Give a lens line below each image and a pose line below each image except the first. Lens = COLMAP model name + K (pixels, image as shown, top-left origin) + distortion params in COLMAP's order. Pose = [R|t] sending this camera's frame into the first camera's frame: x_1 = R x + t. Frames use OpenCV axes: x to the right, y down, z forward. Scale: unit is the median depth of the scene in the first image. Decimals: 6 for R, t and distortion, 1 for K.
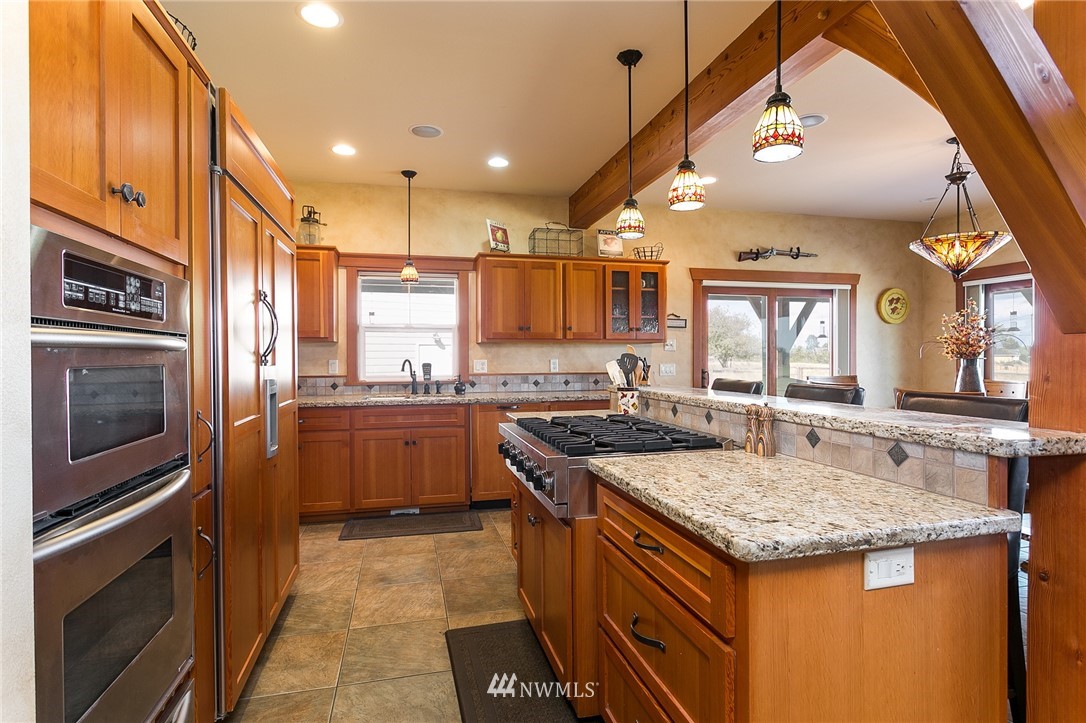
lens RADIAL K [[540.9, 0, 549.3], [0, 540.9, 358.7], [0, 0, 1]] dist [-0.004221, 0.002505]
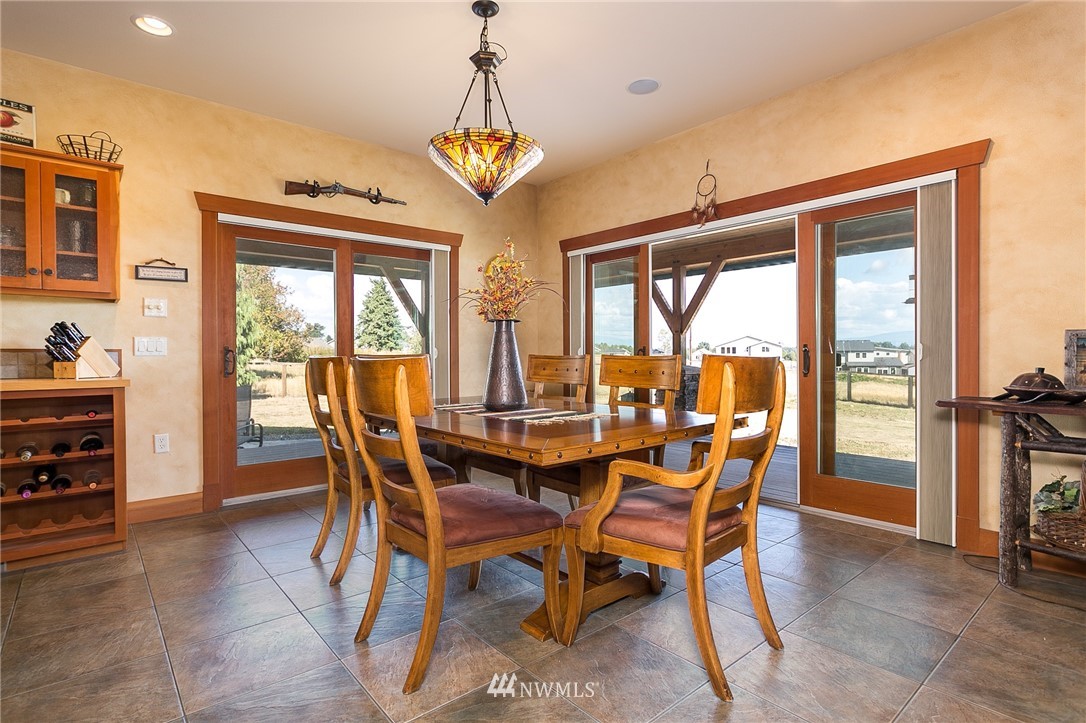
lens RADIAL K [[540.9, 0, 540.9], [0, 540.9, 359.8], [0, 0, 1]] dist [-0.004221, 0.002505]
pose [[0.900874, -0.001490, 0.434078, 0.388884], [0.001442, 0.999999, 0.000439, 0.039528], [-0.434078, 0.000231, 0.900875, 0.251194]]
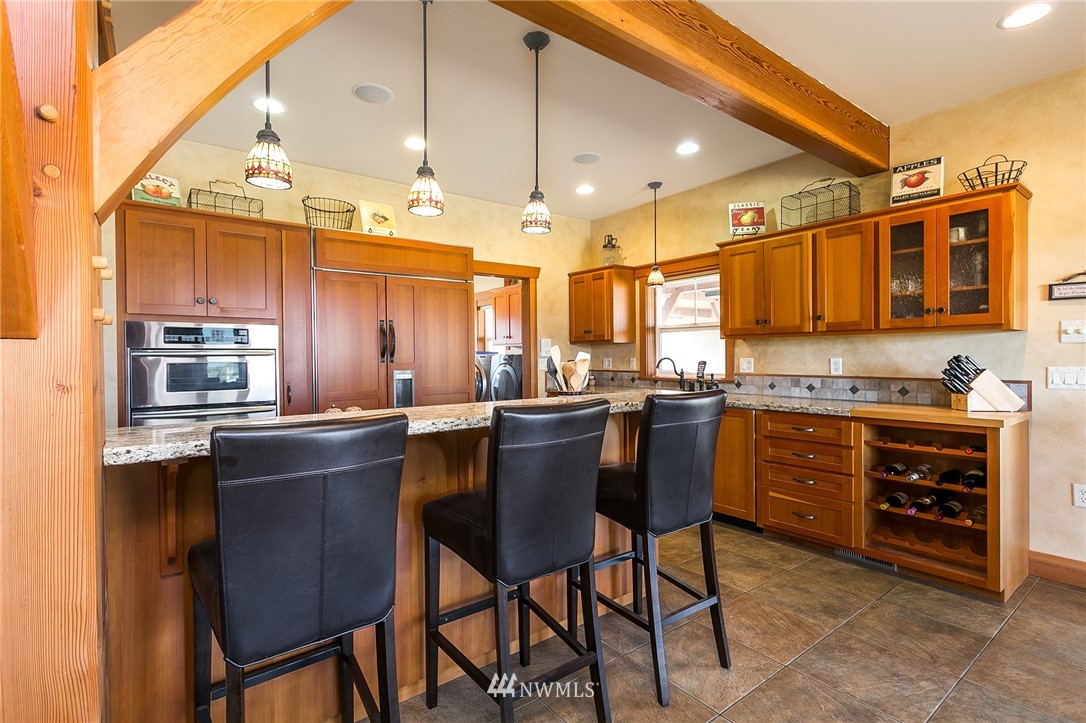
lens RADIAL K [[517.1, 0, 541.5], [0, 517.1, 357.0], [0, 0, 1]] dist [-0.000124, 0.000222]
pose [[0.382645, 0.003650, -0.923888, 0.538212], [0.003590, 0.999979, 0.005437, -0.005958], [0.923888, -0.005397, 0.382624, 0.348956]]
